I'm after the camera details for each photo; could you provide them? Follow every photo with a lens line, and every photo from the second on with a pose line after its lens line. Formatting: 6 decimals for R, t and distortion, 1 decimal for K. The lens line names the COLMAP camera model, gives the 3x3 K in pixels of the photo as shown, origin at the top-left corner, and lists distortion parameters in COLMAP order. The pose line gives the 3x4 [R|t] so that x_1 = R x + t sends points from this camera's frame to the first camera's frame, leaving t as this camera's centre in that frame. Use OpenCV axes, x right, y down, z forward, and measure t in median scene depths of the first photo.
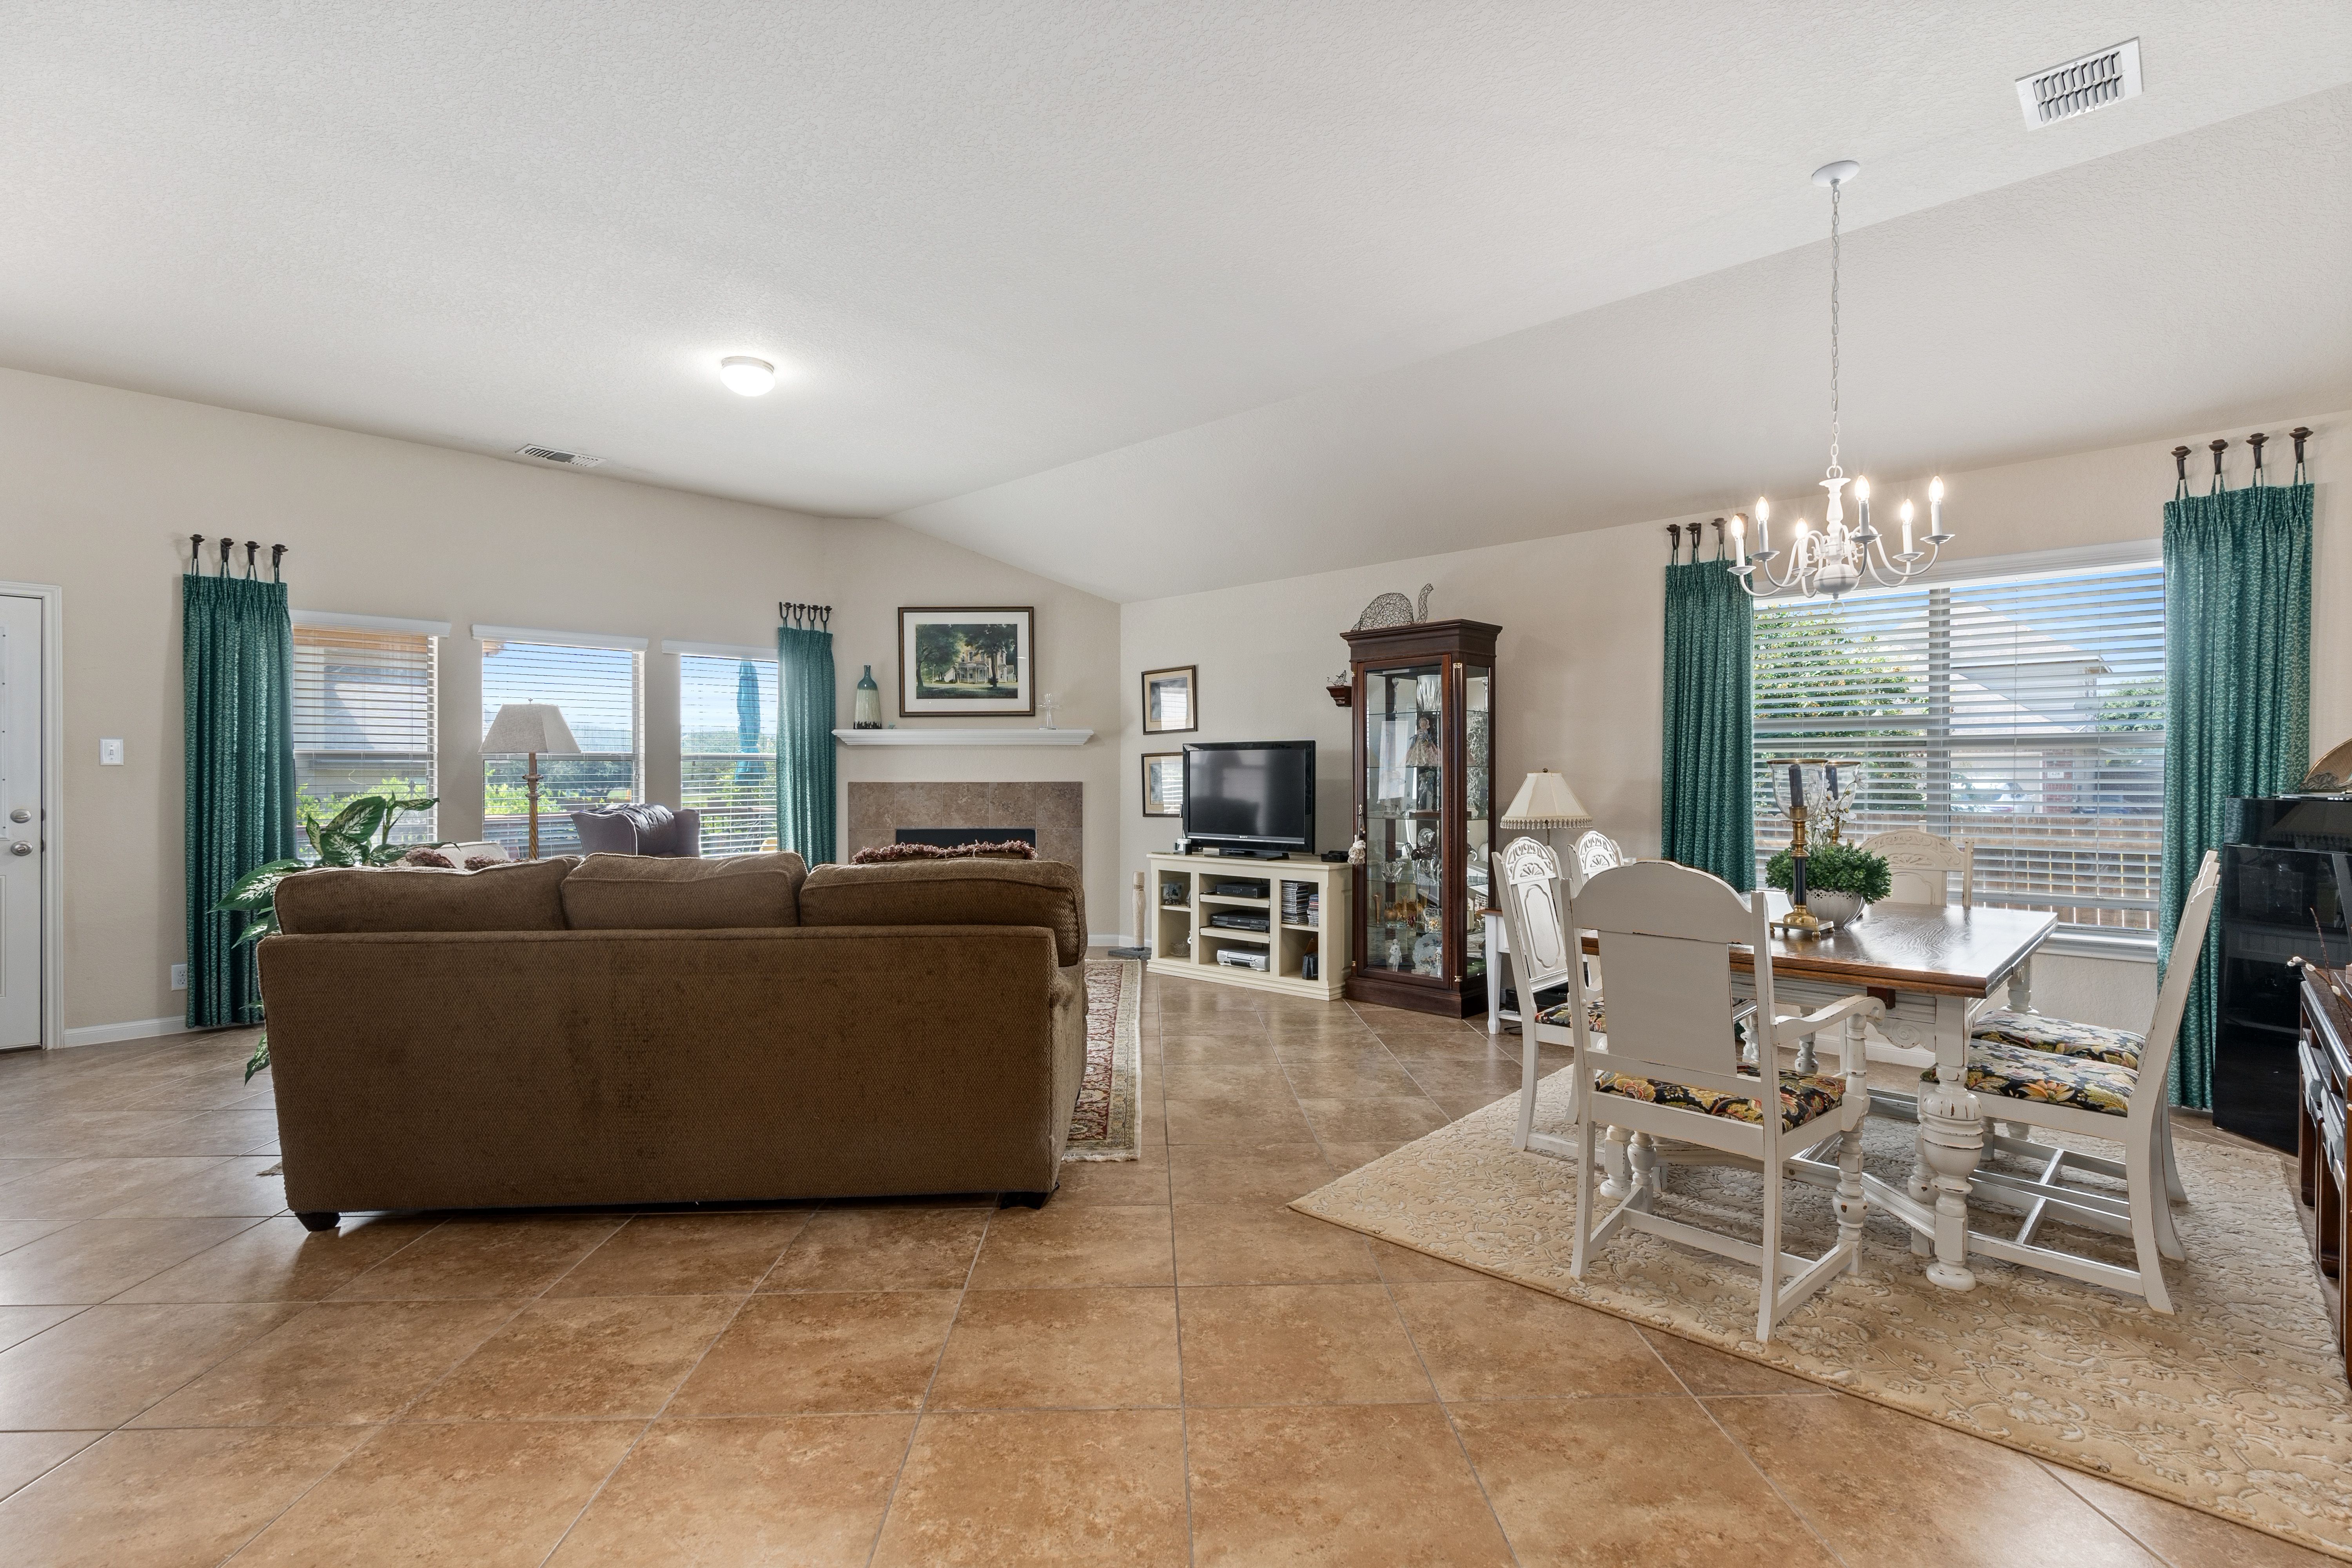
lens RADIAL K [[1069.0, 0, 1199.4], [0, 1069.0, 793.2], [0, 0, 1]] dist [-0.009256, 0.005105]
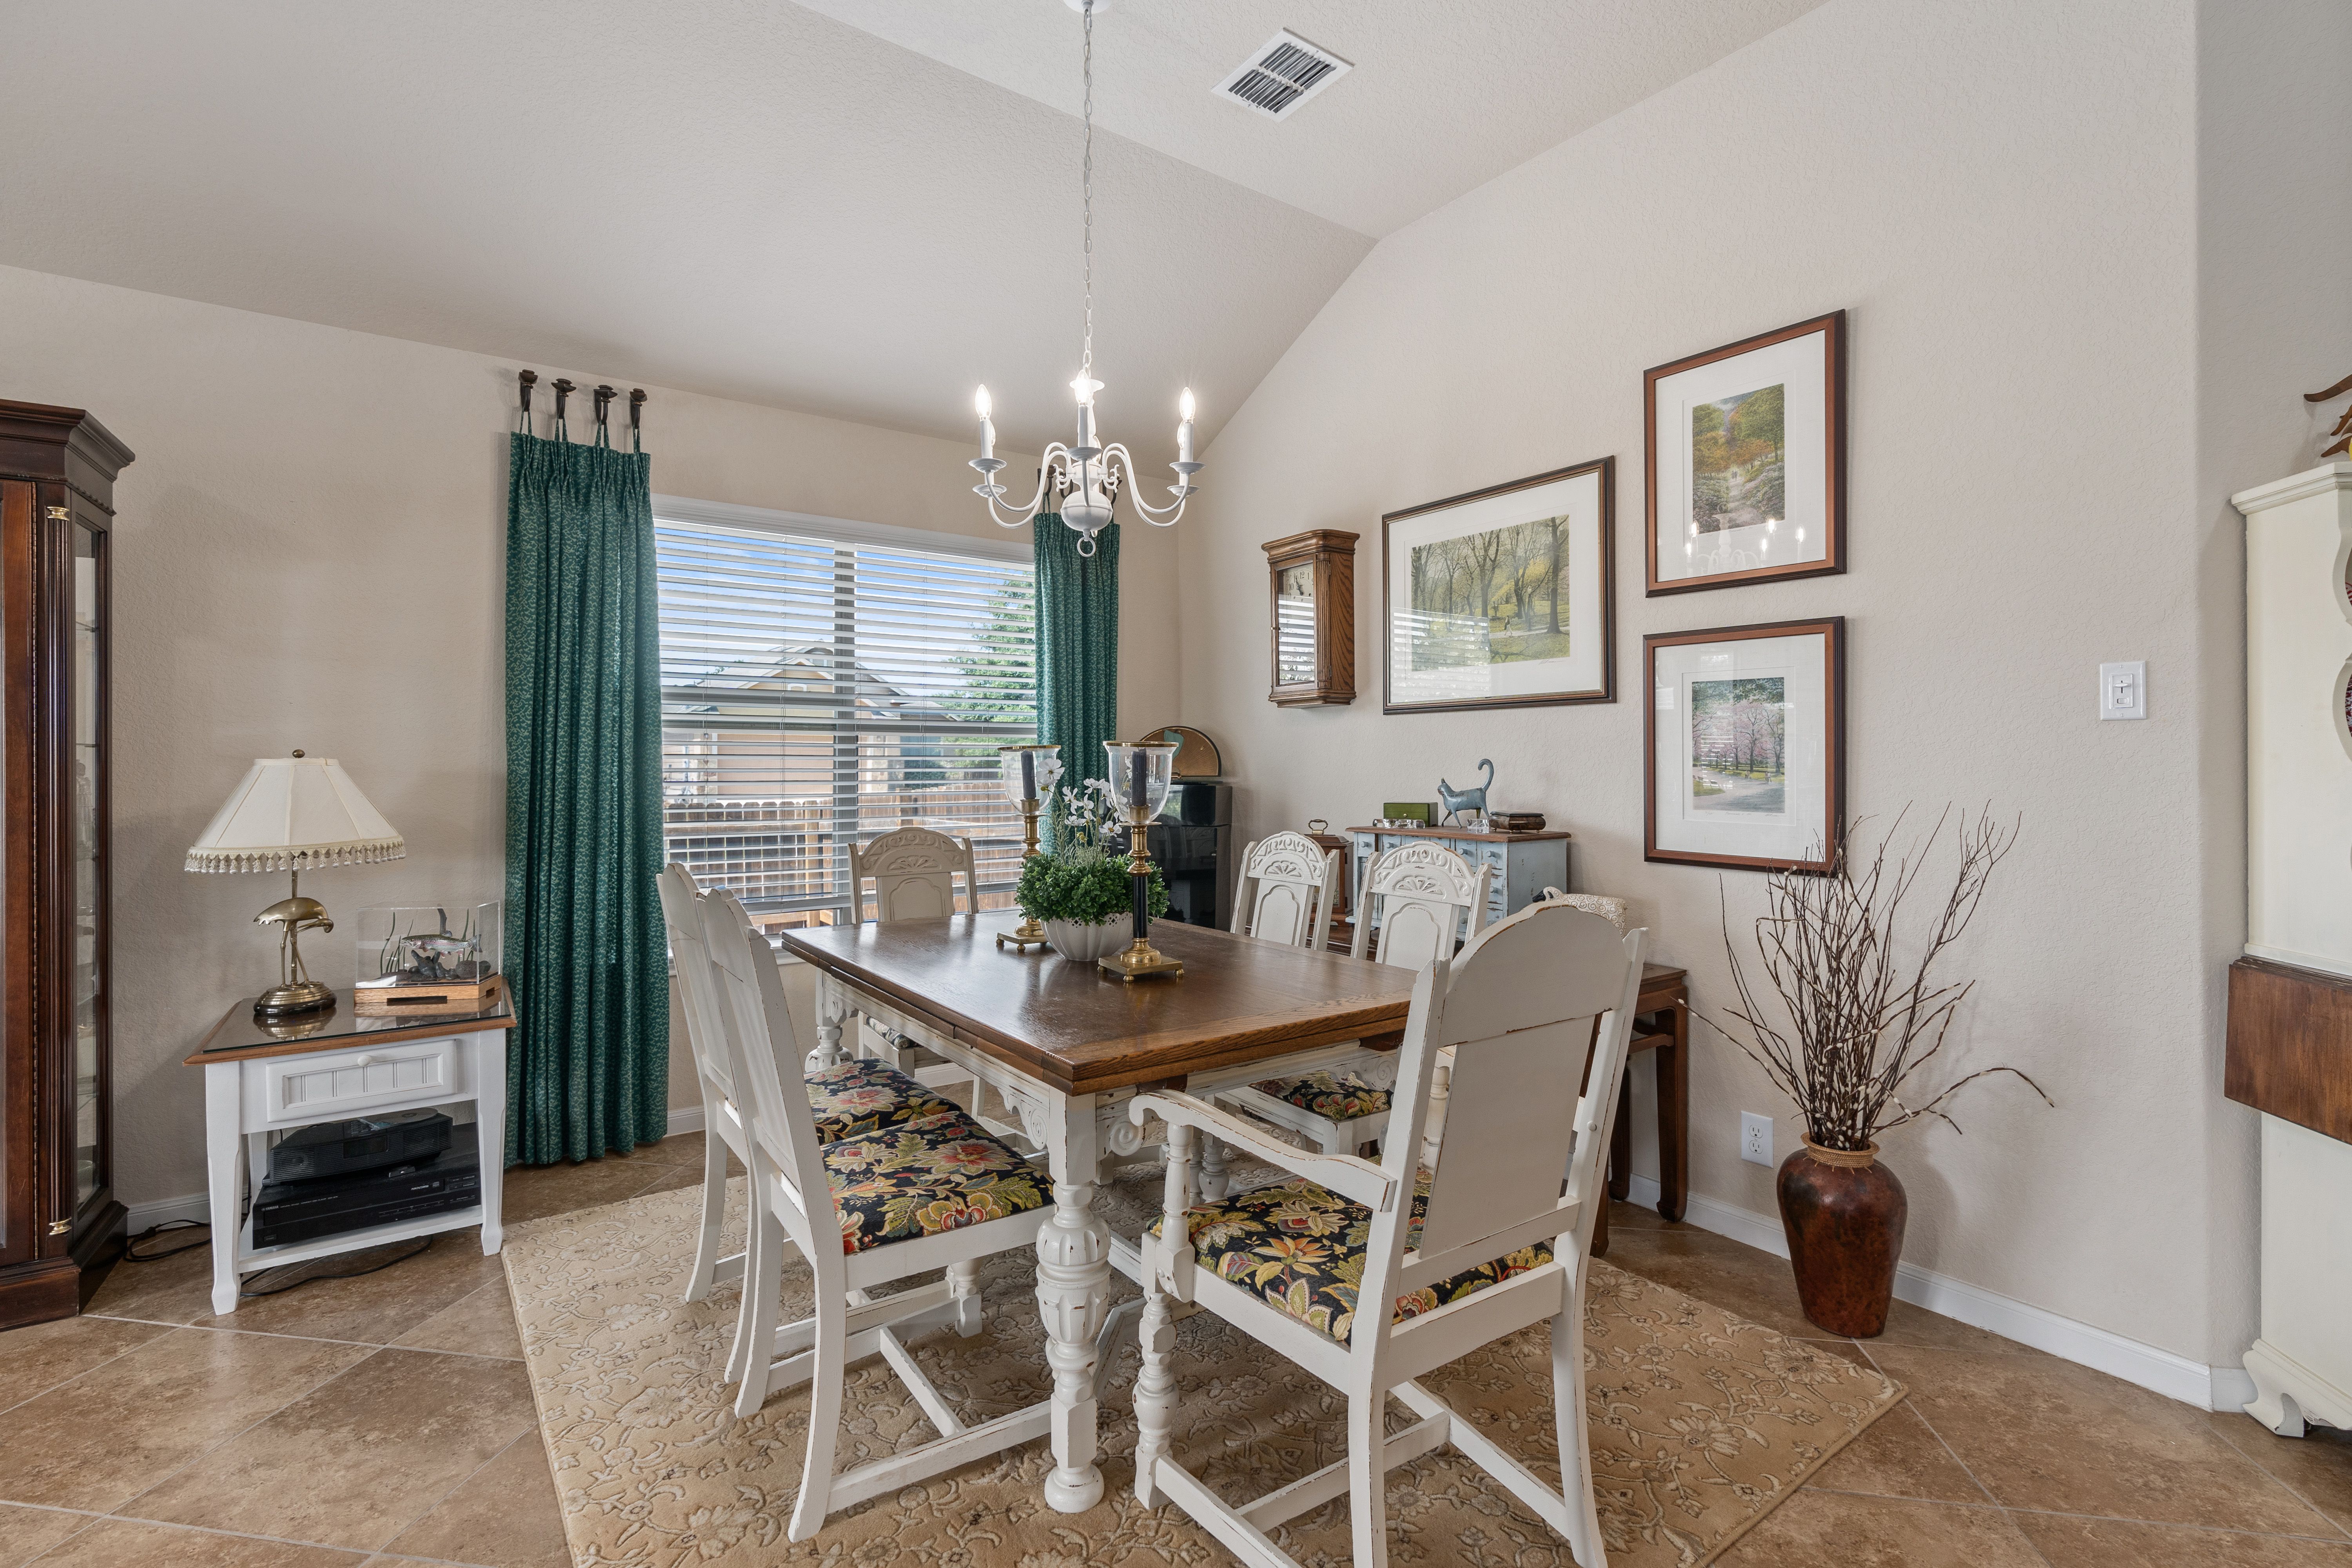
lens RADIAL K [[1069.0, 0, 1180.1], [0, 1069.0, 751.4], [0, 0, 1]] dist [-0.009256, 0.005105]
pose [[0.200137, 0.010014, 0.979717, -0.082802], [0.017326, 0.999755, -0.013758, -0.006071], [-0.979615, 0.019728, 0.199915, 0.391223]]
